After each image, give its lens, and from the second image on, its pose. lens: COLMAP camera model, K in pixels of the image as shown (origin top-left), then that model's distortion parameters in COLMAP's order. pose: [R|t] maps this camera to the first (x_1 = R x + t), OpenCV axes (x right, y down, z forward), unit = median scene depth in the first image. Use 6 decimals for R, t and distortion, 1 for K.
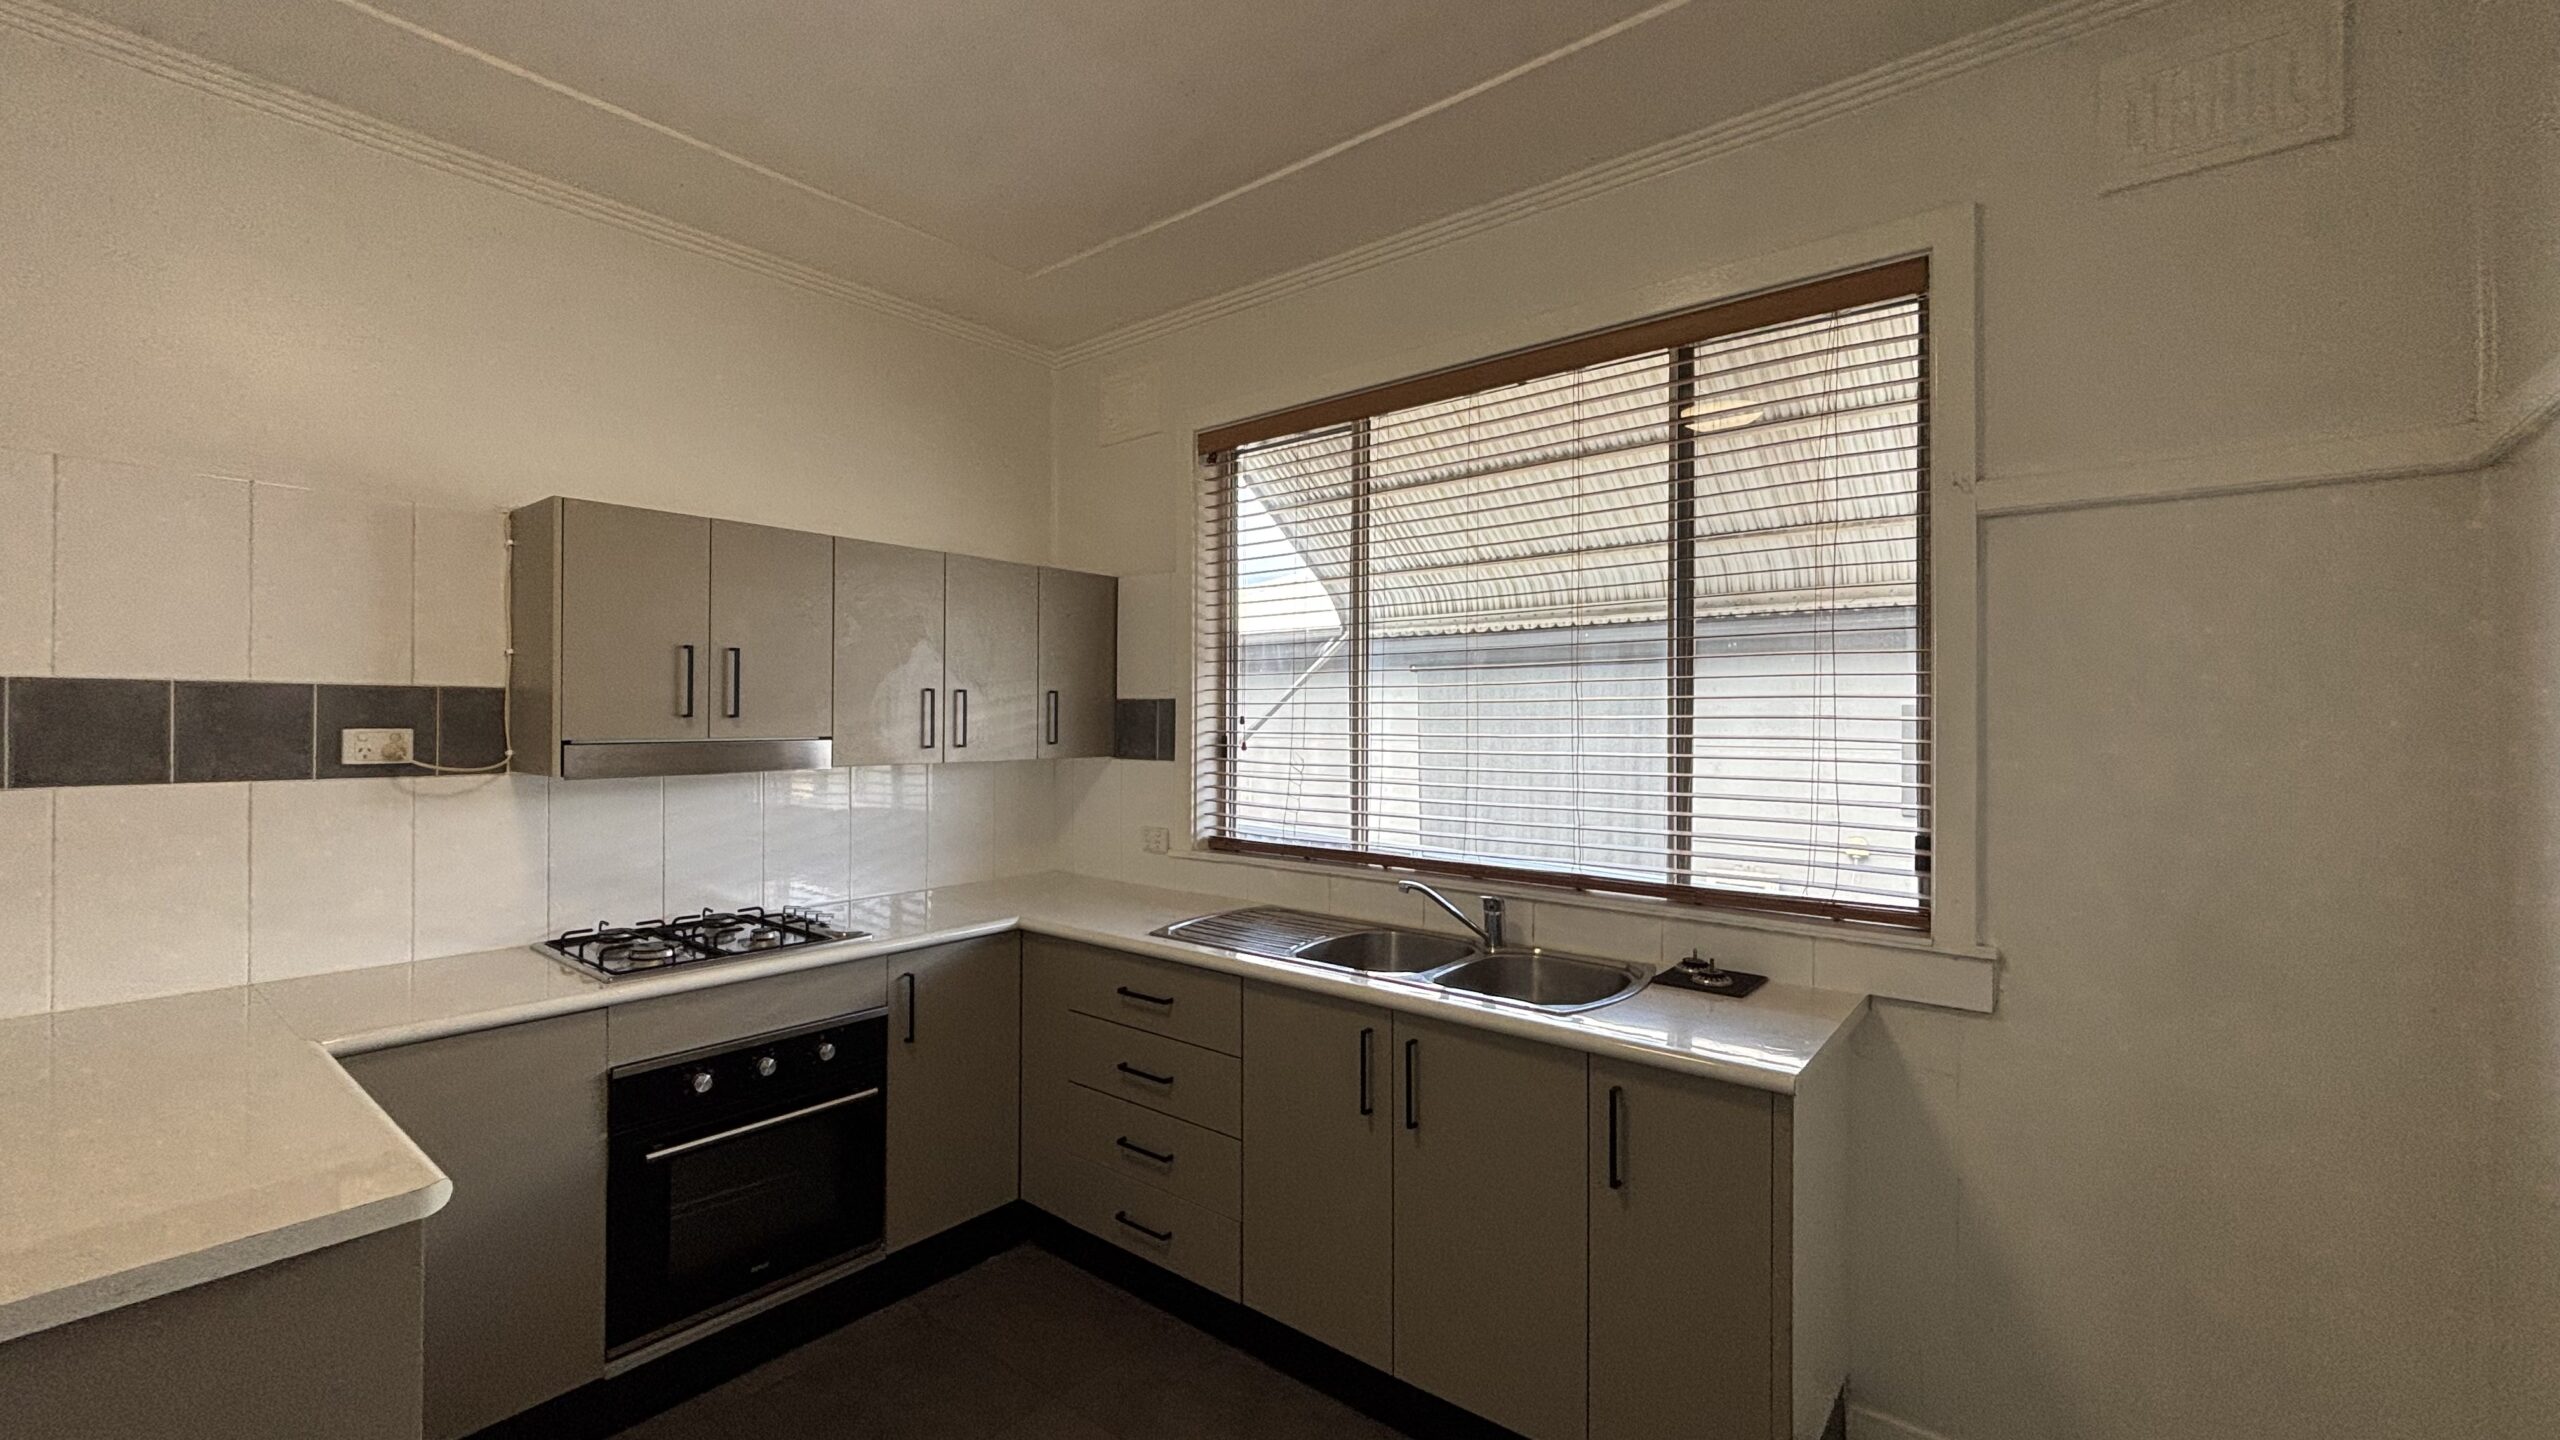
lens RADIAL K [[1027.5, 0, 1281.6], [0, 1027.5, 702.7], [0, 0, 1]] dist [-0.016308, 0.005476]
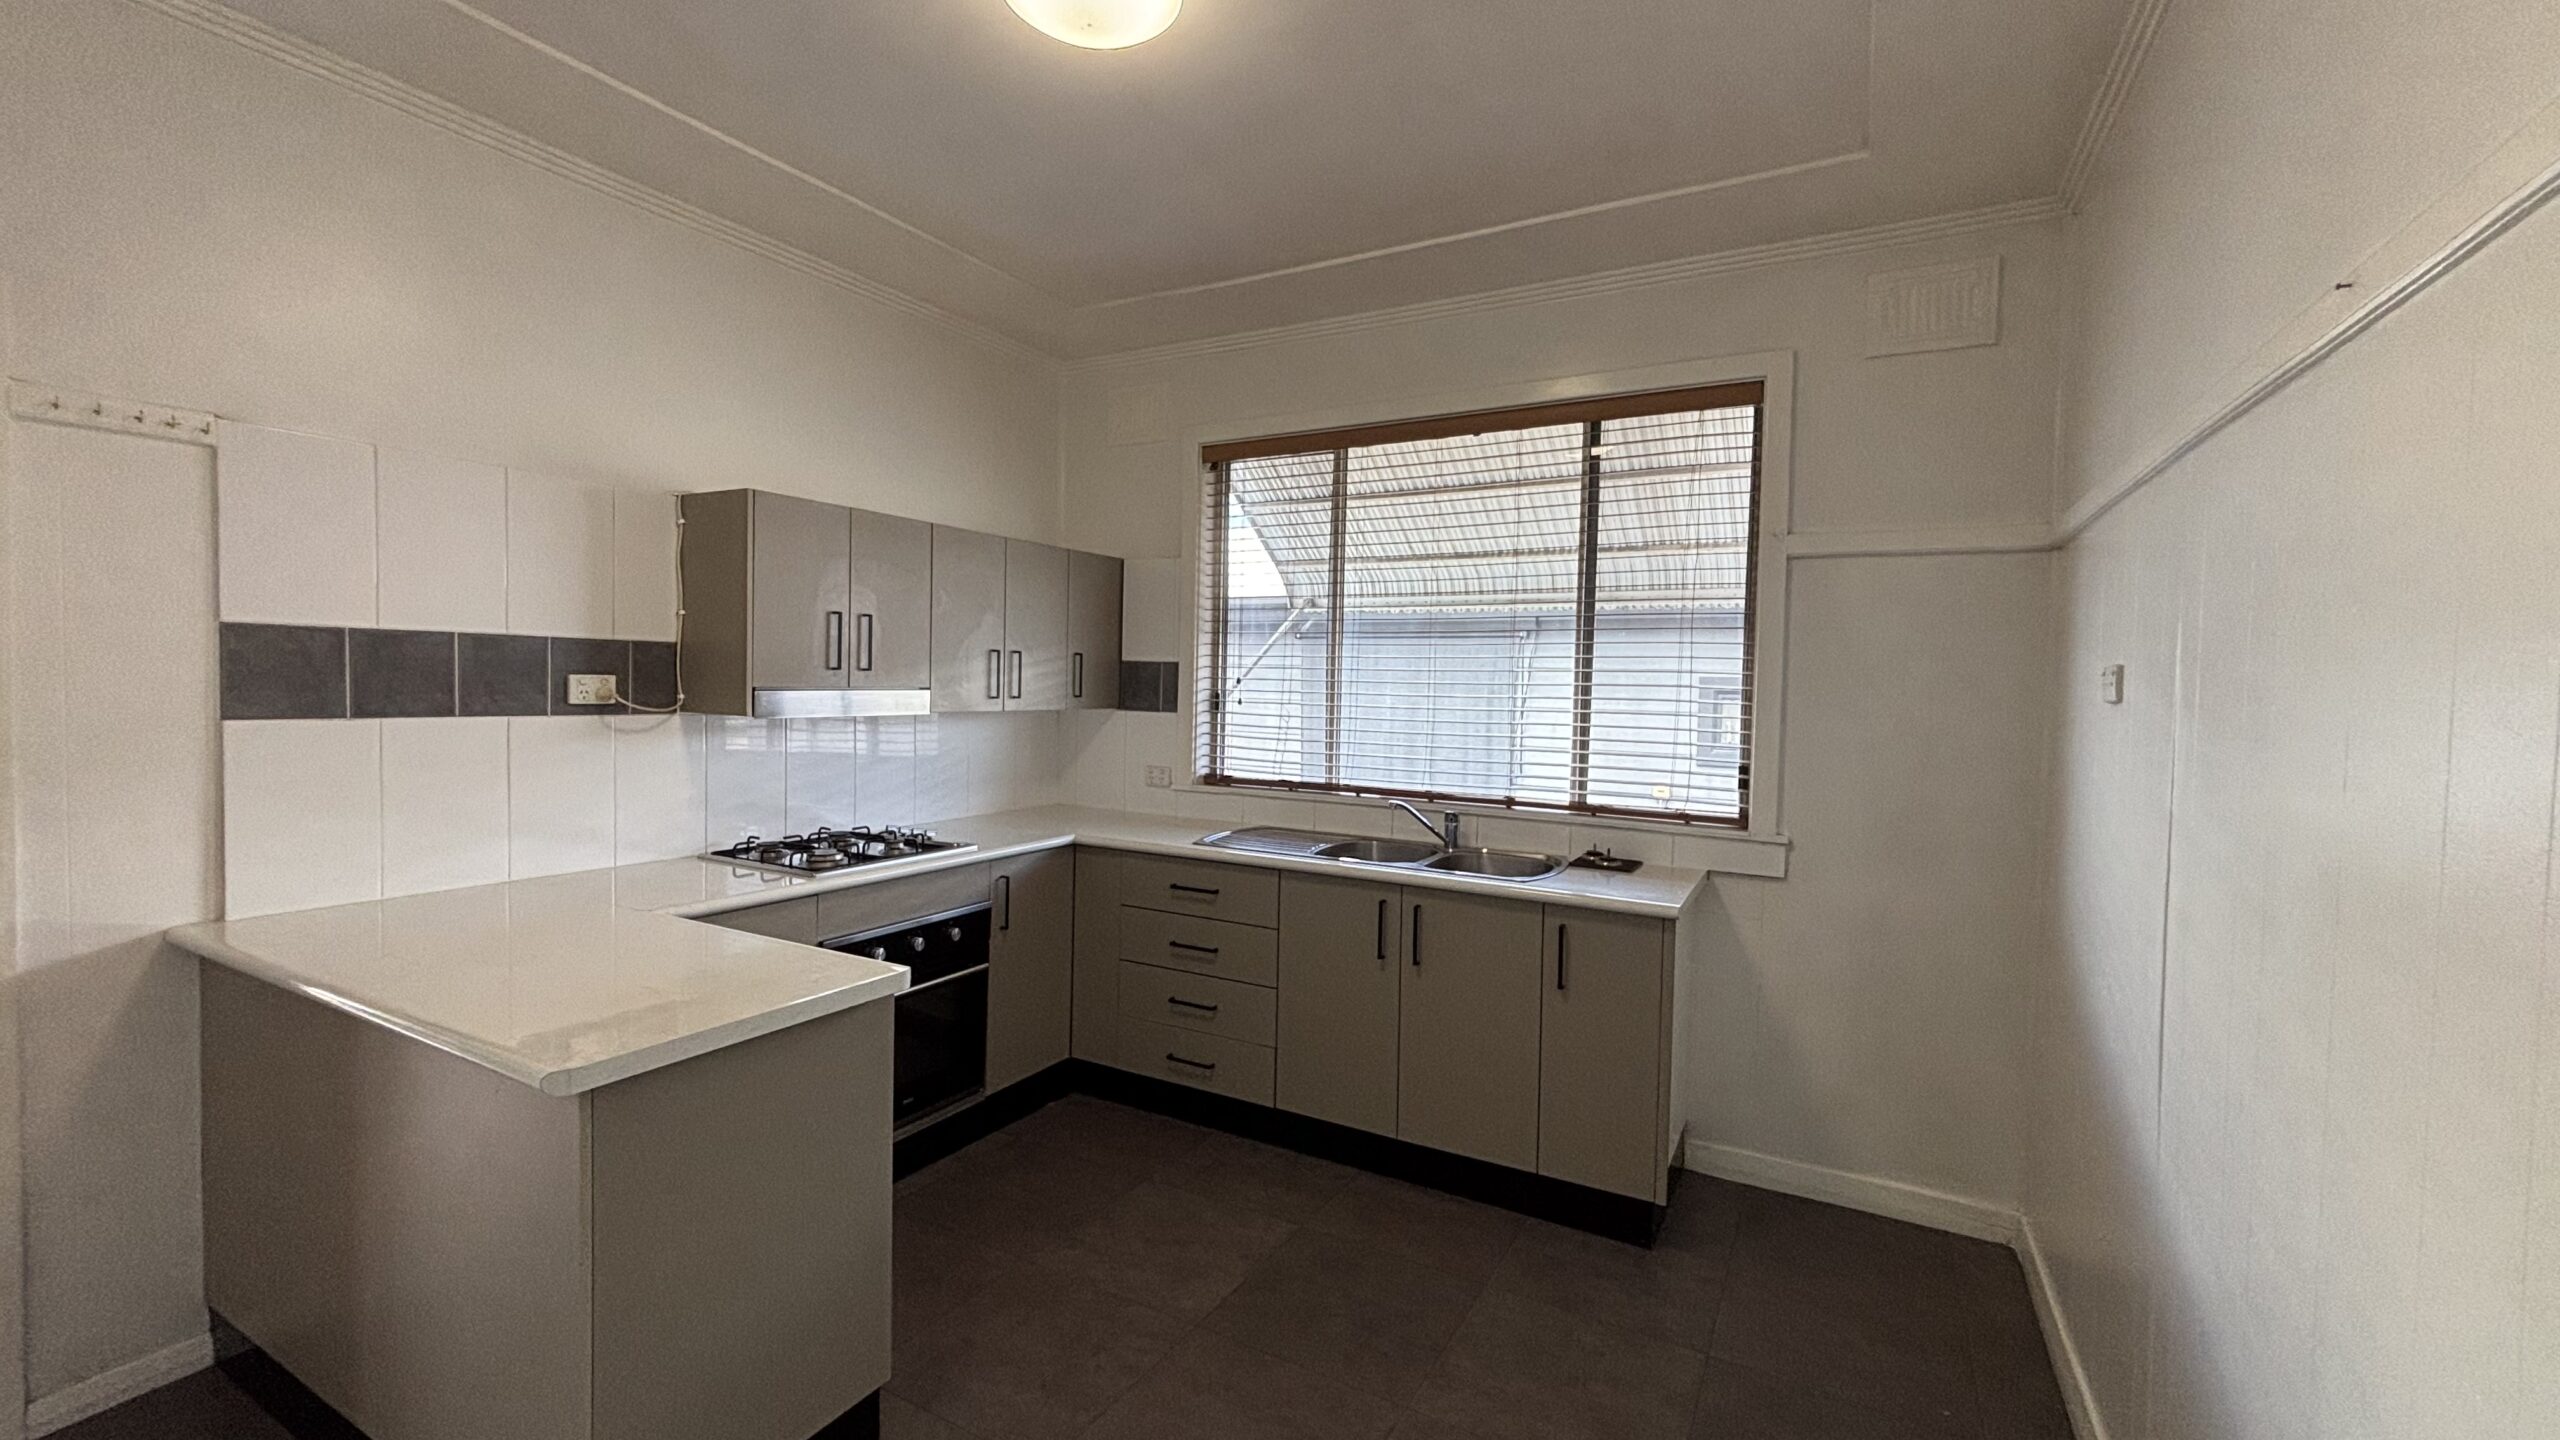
lens RADIAL K [[1027.5, 0, 1281.6], [0, 1027.5, 702.7], [0, 0, 1]] dist [-0.016308, 0.005476]
pose [[0.984591, 0.014019, 0.174311, -0.253854], [-0.020402, 0.999183, 0.034881, -0.000367], [-0.173679, -0.037899, 0.984073, -0.299465]]
